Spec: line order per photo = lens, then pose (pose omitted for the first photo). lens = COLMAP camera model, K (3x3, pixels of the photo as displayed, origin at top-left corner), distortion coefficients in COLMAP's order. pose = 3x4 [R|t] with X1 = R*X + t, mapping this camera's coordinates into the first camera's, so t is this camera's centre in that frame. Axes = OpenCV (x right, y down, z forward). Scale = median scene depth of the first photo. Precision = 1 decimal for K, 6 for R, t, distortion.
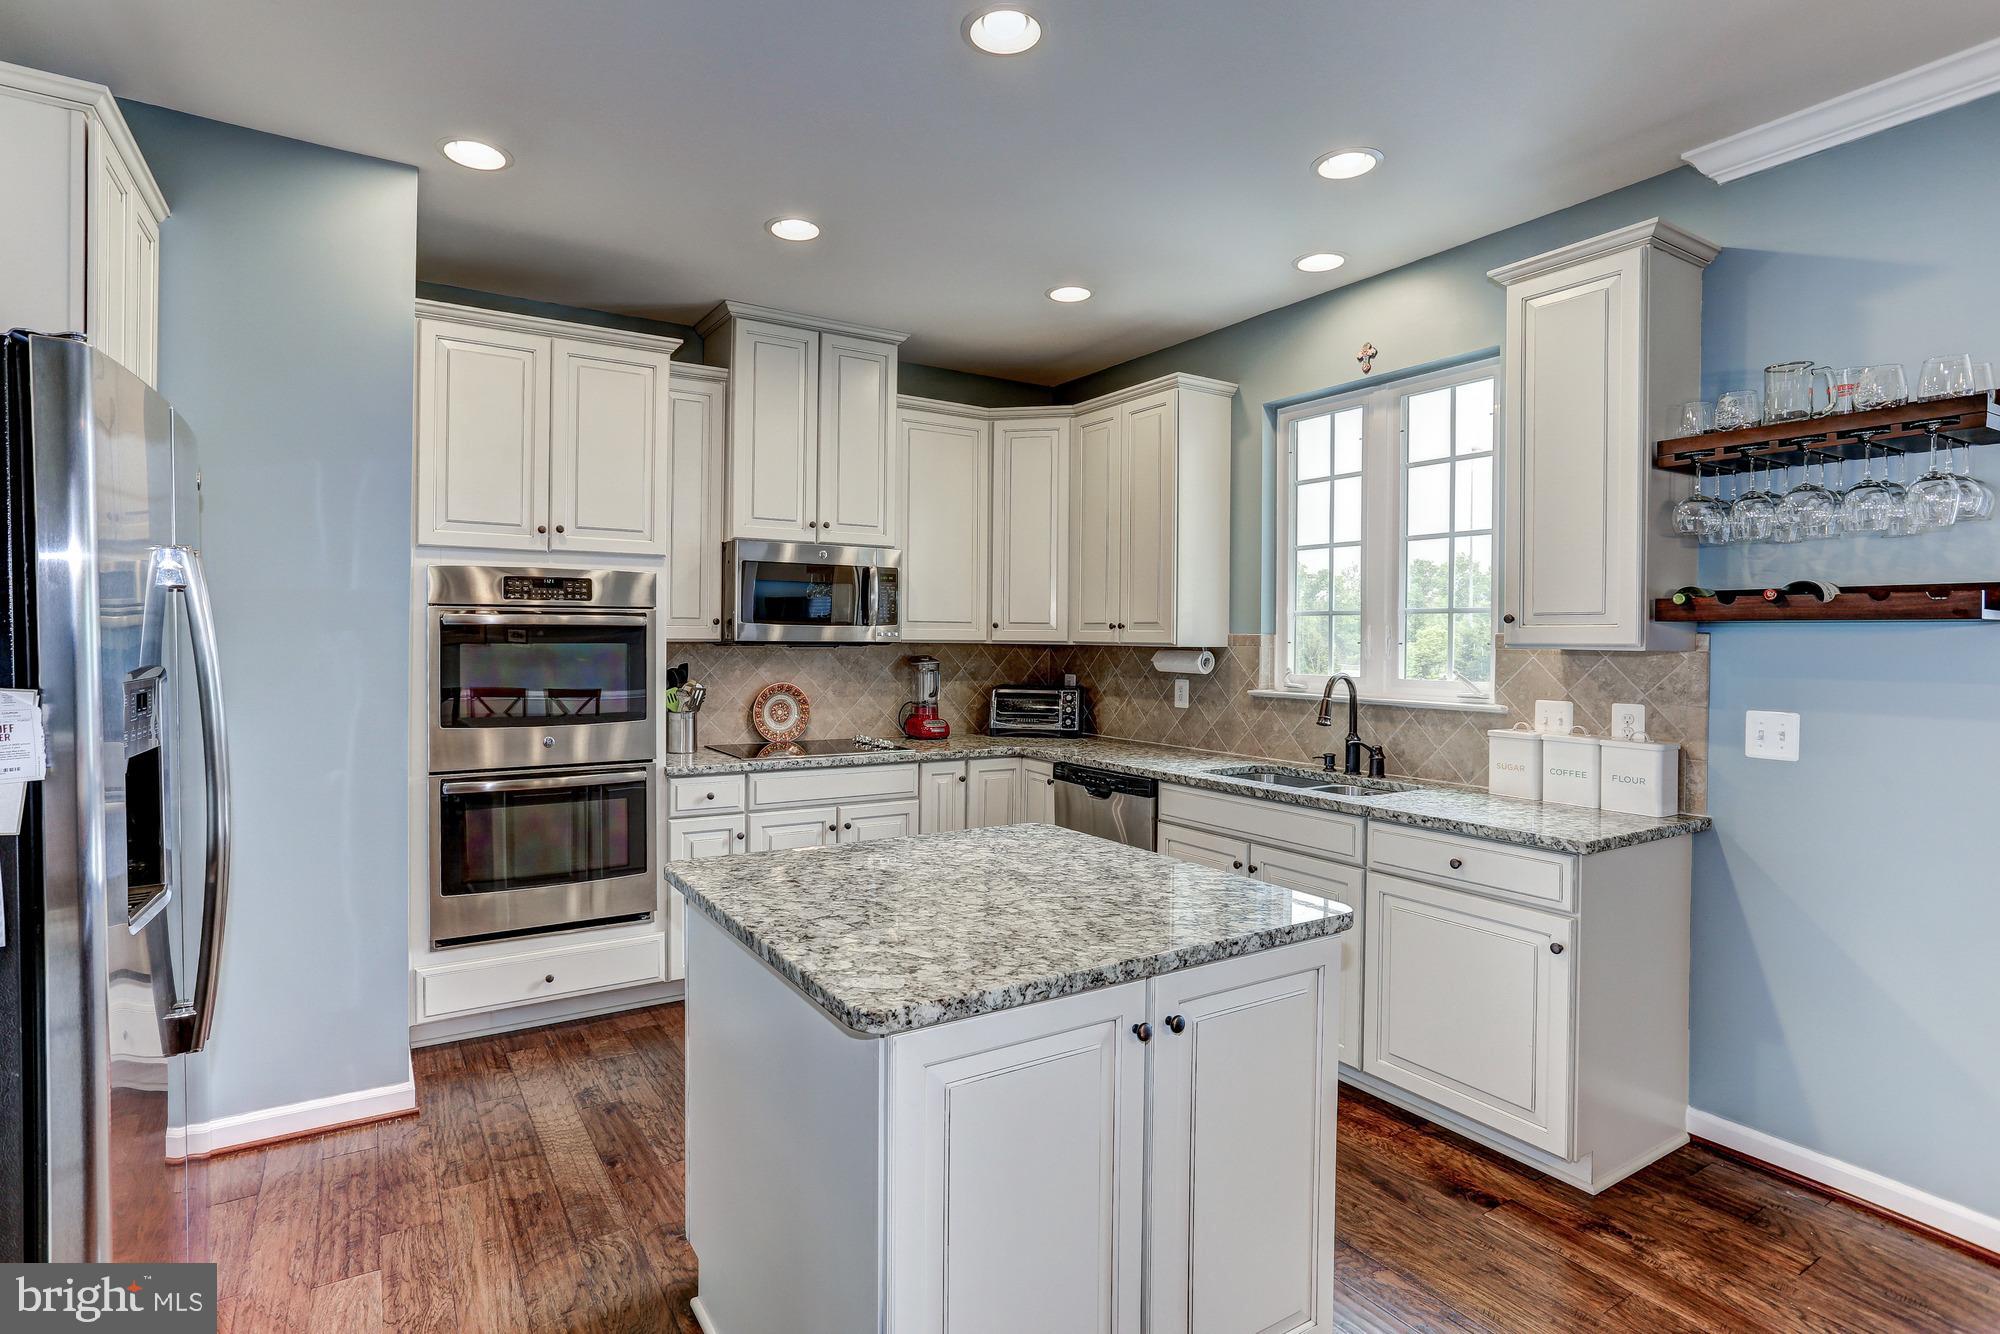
lens RADIAL K [[977.2, 0, 975.5], [0, 977.2, 653.8], [0, 0, 1]] dist [-0.047402, 0.031950]
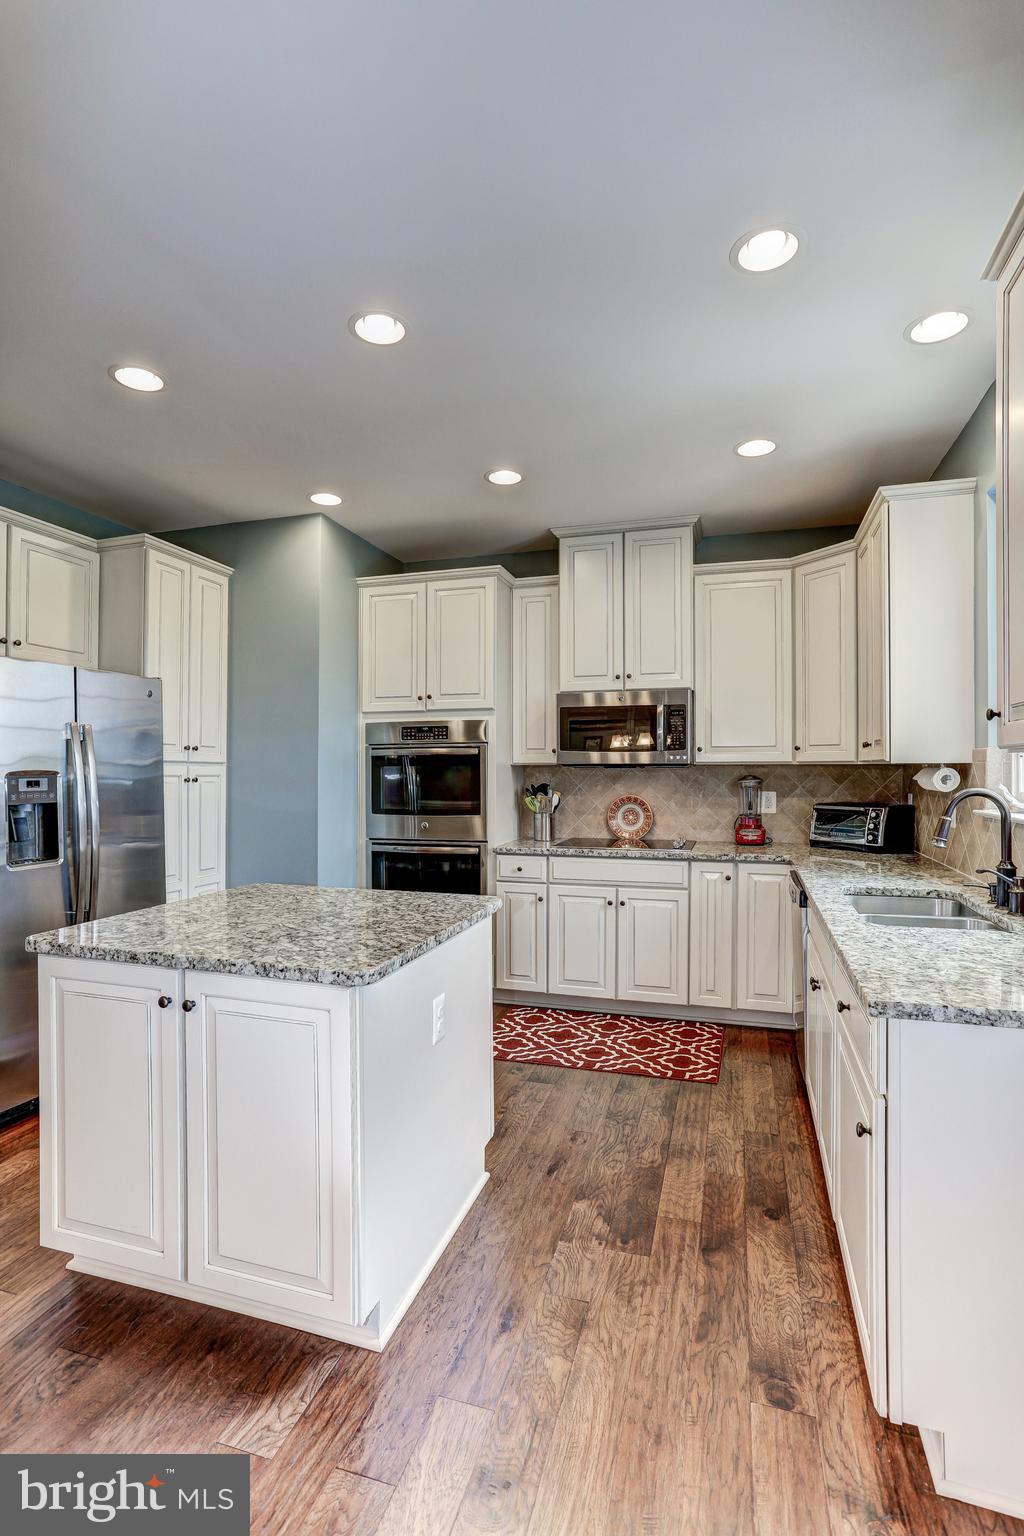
lens RADIAL K [[750.5, 0, 508.1], [0, 750.5, 766.9], [0, 0, 1]] dist [-0.047402, 0.031950]
pose [[0.654530, -0.010041, -0.755969, 0.589045], [-0.003554, 0.999860, -0.016357, 0.010601], [0.756028, 0.013392, 0.654403, 0.253274]]
